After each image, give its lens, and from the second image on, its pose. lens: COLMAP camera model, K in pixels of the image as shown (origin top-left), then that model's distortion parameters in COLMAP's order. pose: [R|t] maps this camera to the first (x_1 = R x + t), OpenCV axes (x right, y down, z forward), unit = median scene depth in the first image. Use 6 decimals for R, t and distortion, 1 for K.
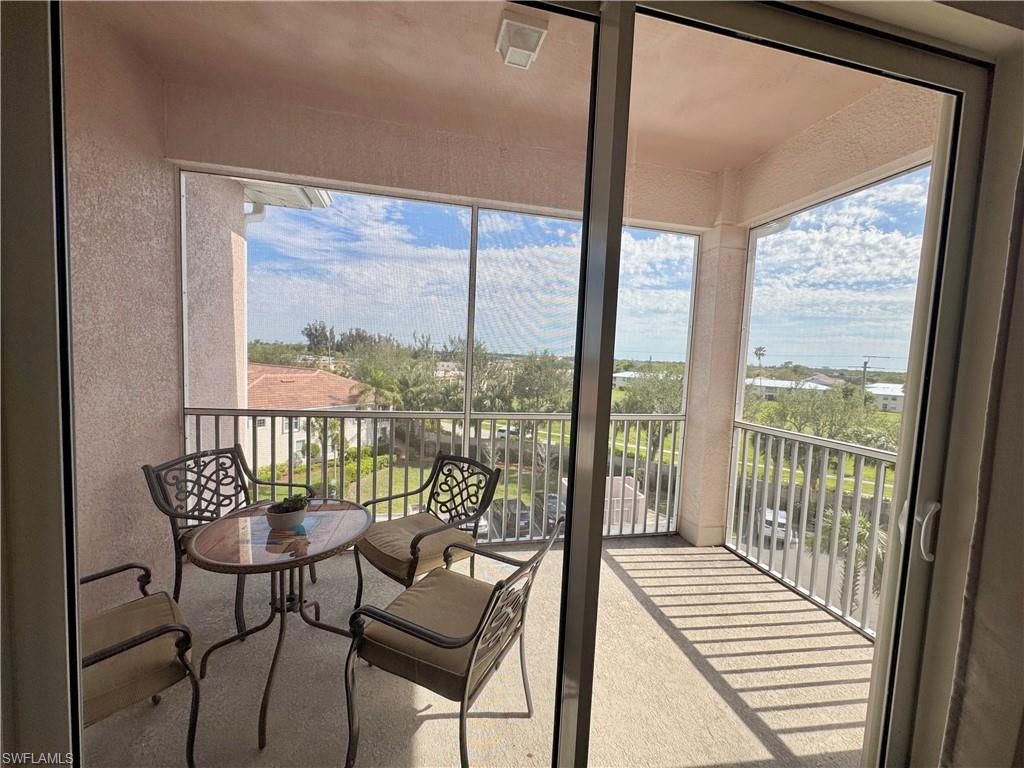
lens RADIAL K [[407.3, 0, 511.8], [0, 407.3, 383.1], [0, 0, 1]] dist [-0.002198, -0.000255]
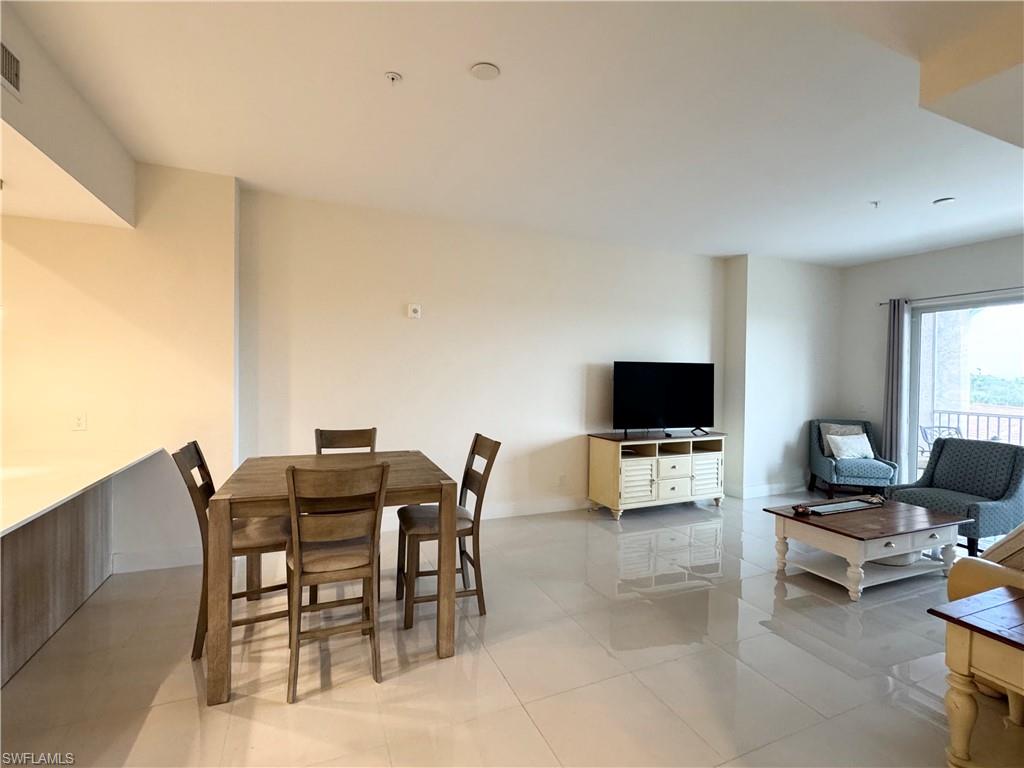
lens RADIAL K [[475.7, 0, 504.8], [0, 475.7, 384.1], [0, 0, 1]] dist [-0.001449, -0.000829]
pose [[0.178898, -0.023704, -0.983582, 1.430150], [-0.078053, 0.996217, -0.038206, 0.212230], [0.980767, 0.083606, 0.176371, -1.898489]]
